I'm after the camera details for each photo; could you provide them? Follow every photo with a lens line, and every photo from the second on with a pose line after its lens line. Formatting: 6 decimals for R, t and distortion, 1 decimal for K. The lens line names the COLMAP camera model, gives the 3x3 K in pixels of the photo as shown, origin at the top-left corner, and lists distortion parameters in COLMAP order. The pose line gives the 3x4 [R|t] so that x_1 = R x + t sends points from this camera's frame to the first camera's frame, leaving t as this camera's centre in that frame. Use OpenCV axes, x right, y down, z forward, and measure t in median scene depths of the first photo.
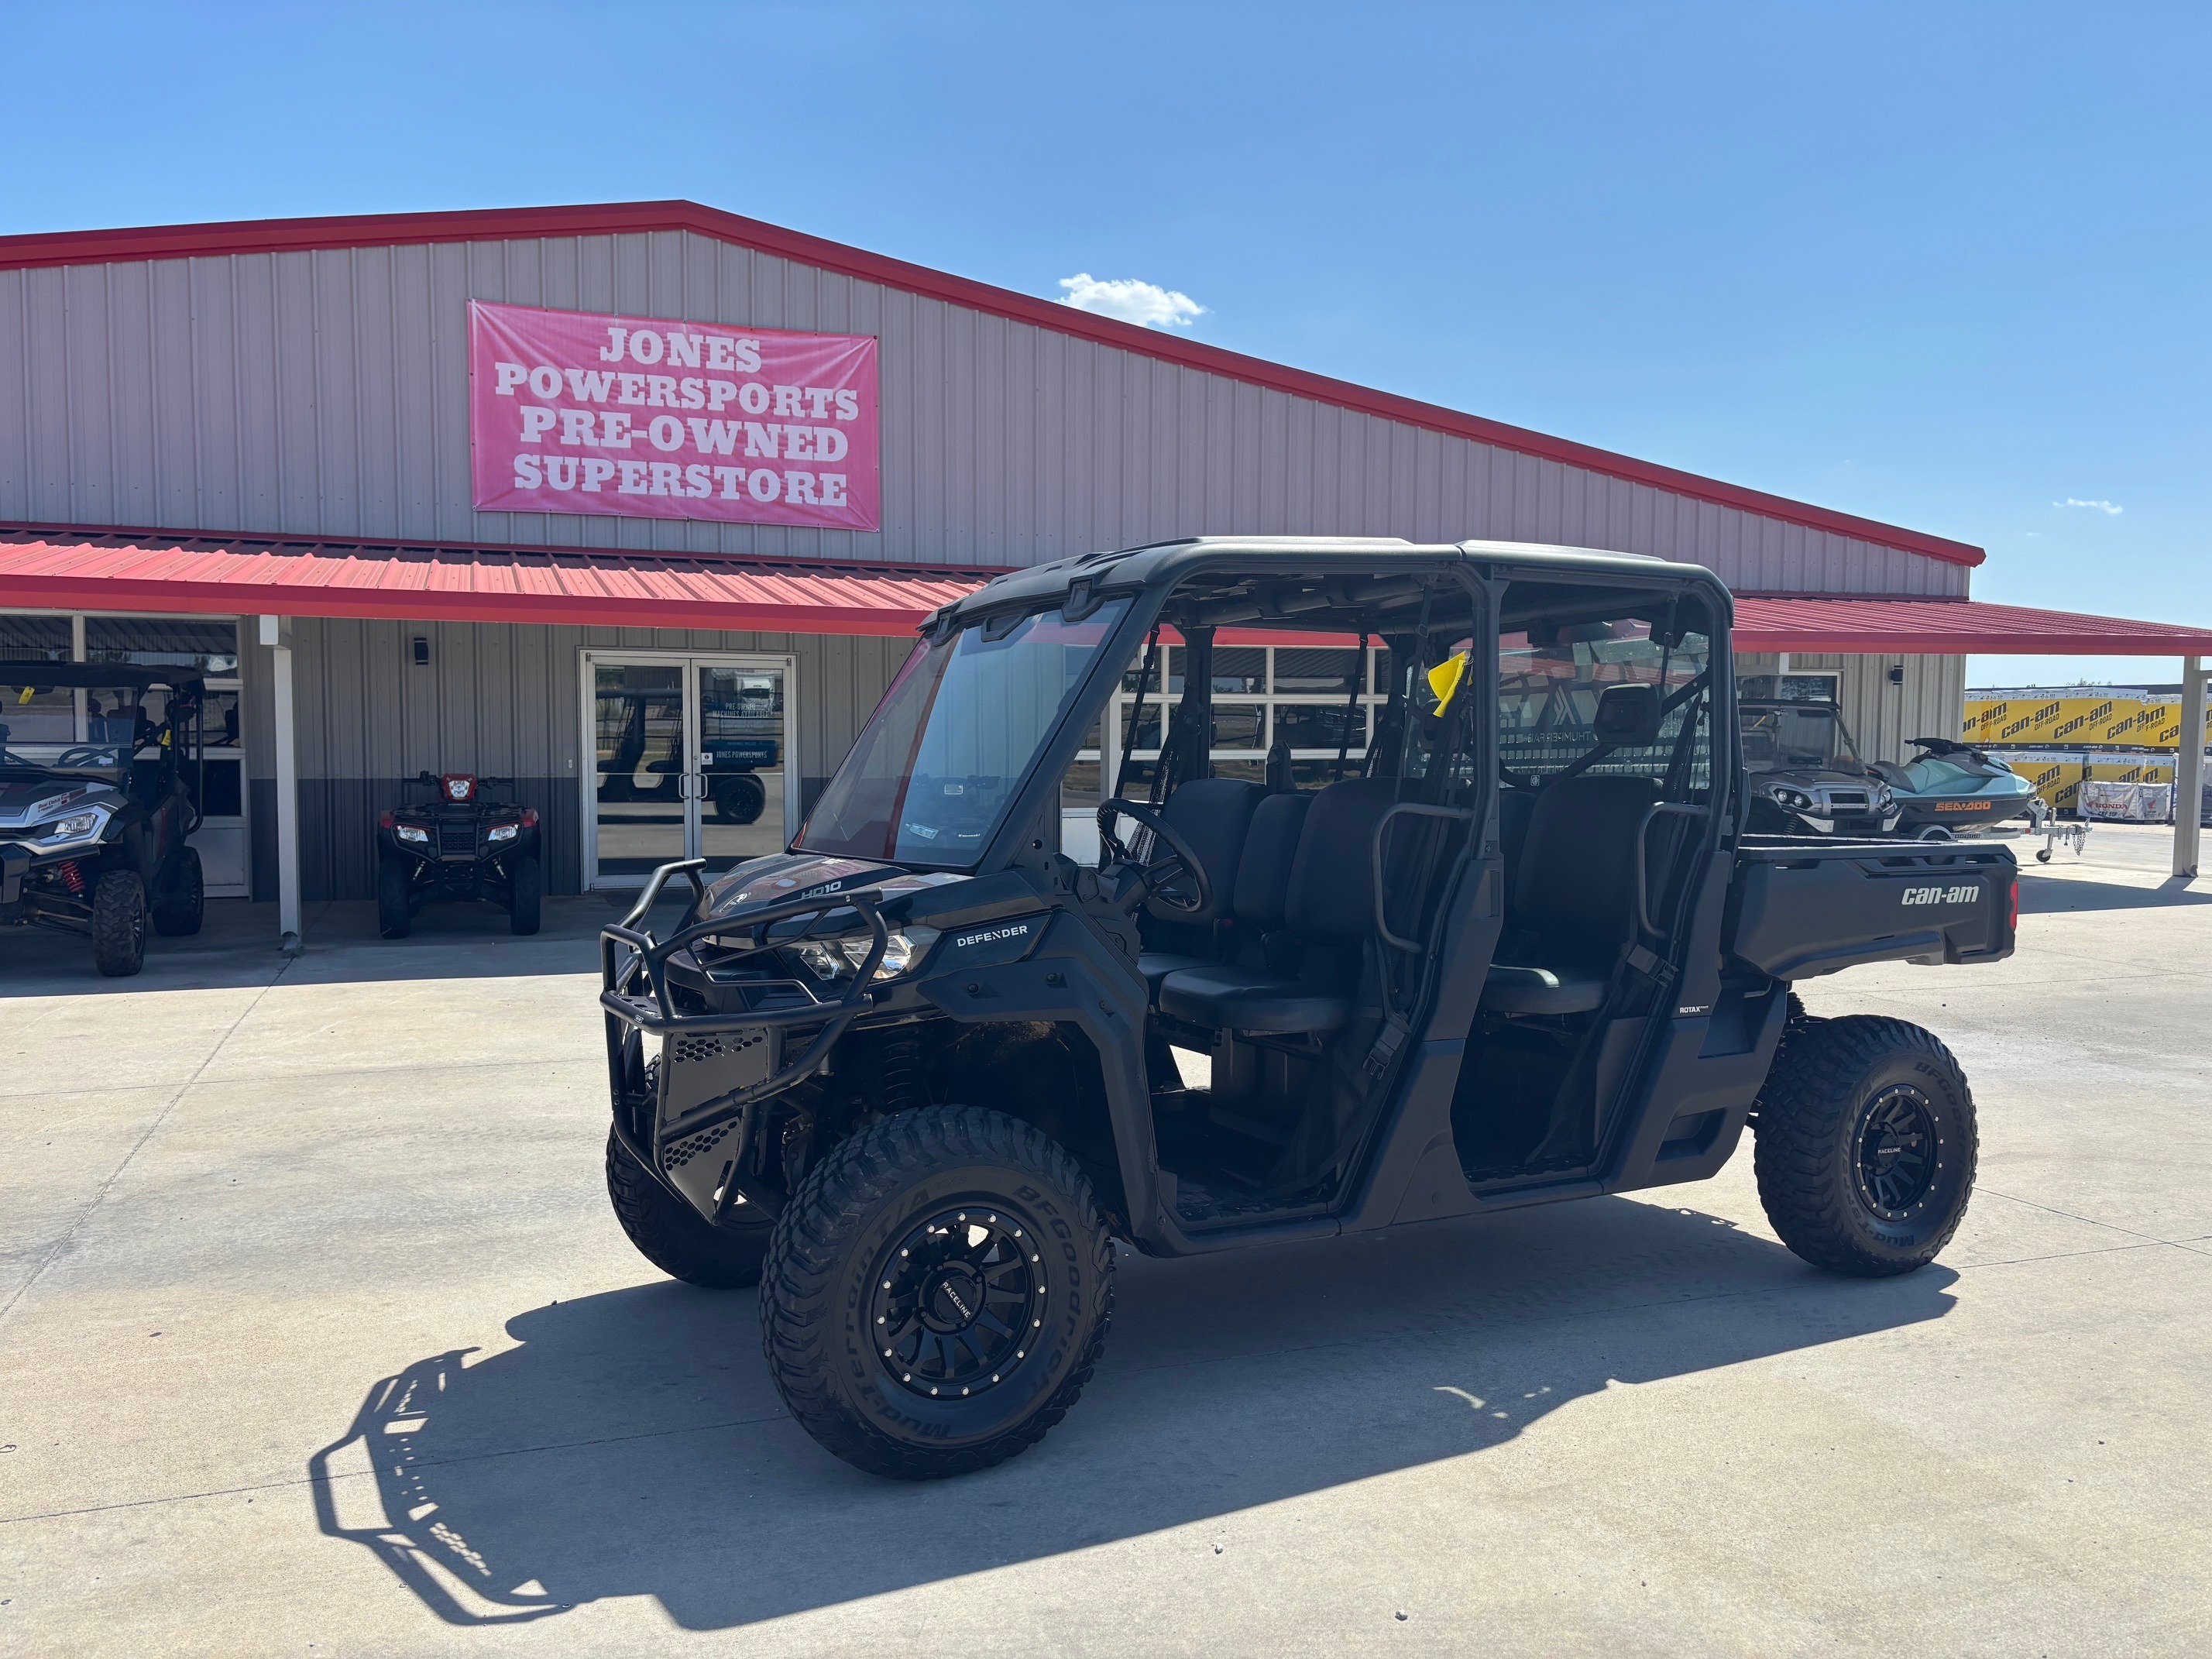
lens RADIAL K [[1620.1, 0, 1066.7], [0, 1620.1, 852.1], [0, 0, 1]] dist [0.047598, -0.052779]
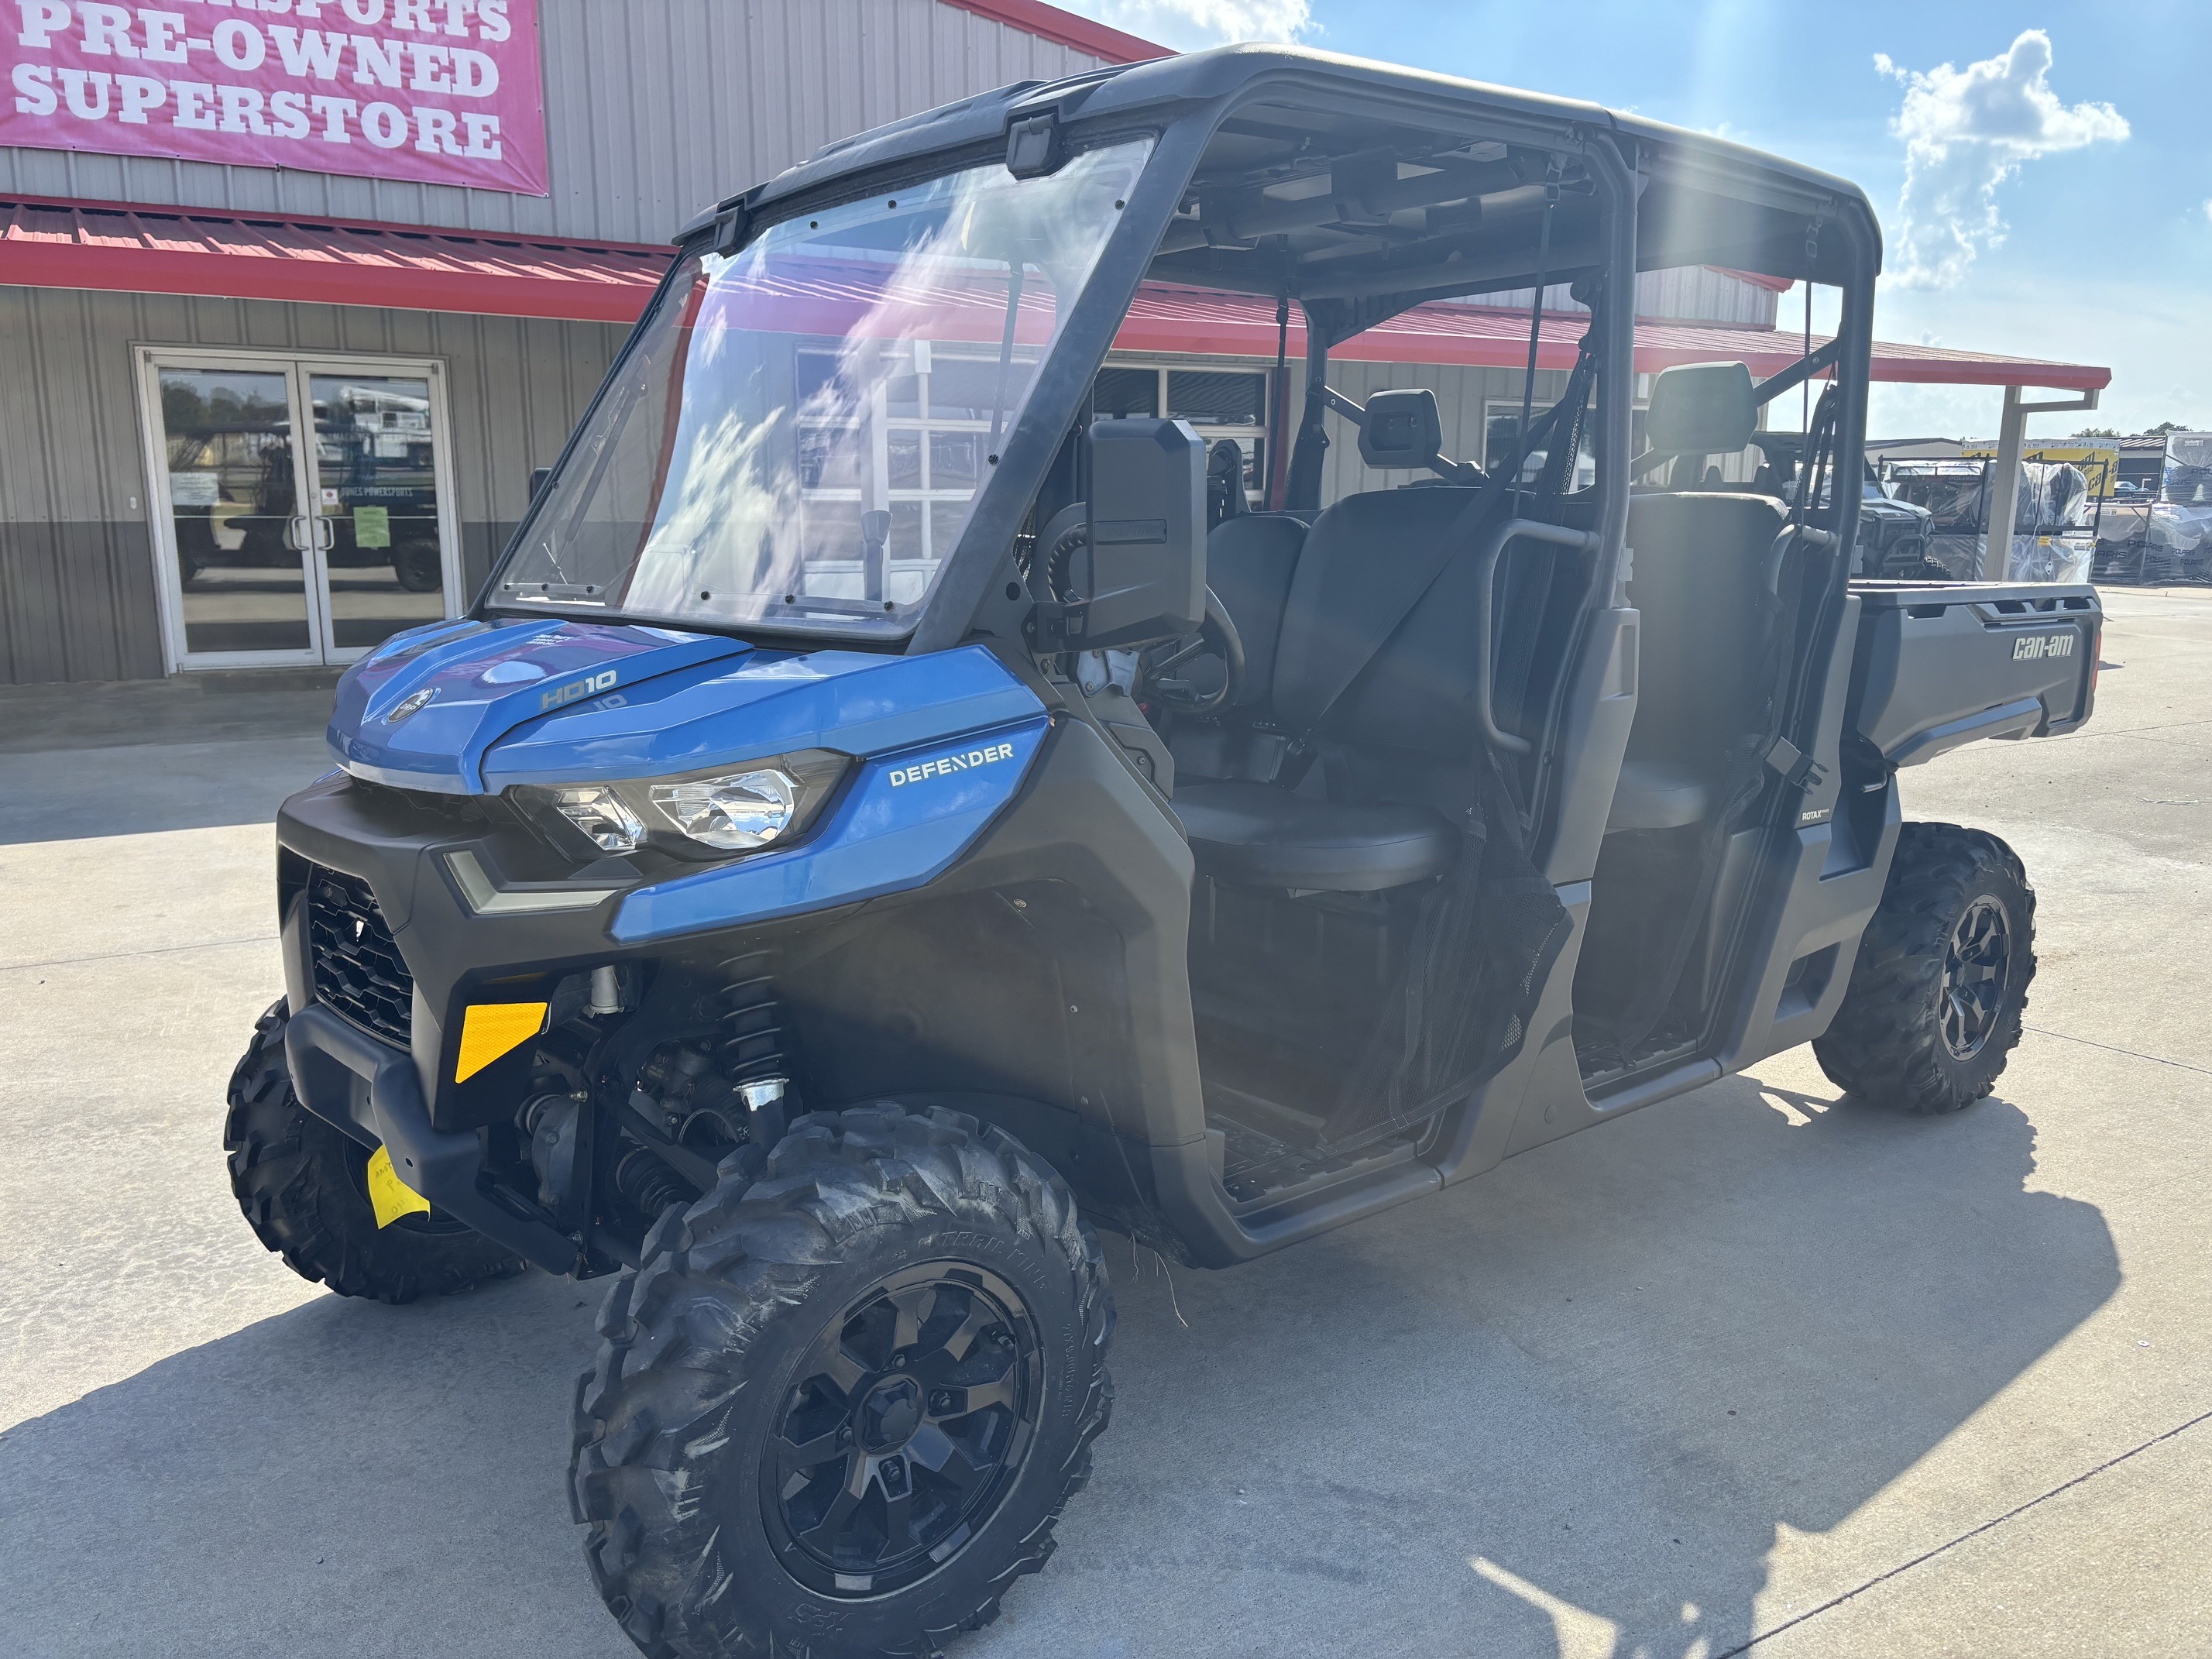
lens RADIAL K [[1620.1, 0, 1091.7], [0, 1620.1, 826.3], [0, 0, 1]] dist [0.047598, -0.052779]
pose [[0.977414, -0.040847, 0.207347, -0.078107], [0.013916, 0.991453, 0.129719, 0.002996], [-0.210873, -0.123904, 0.969629, 0.335374]]
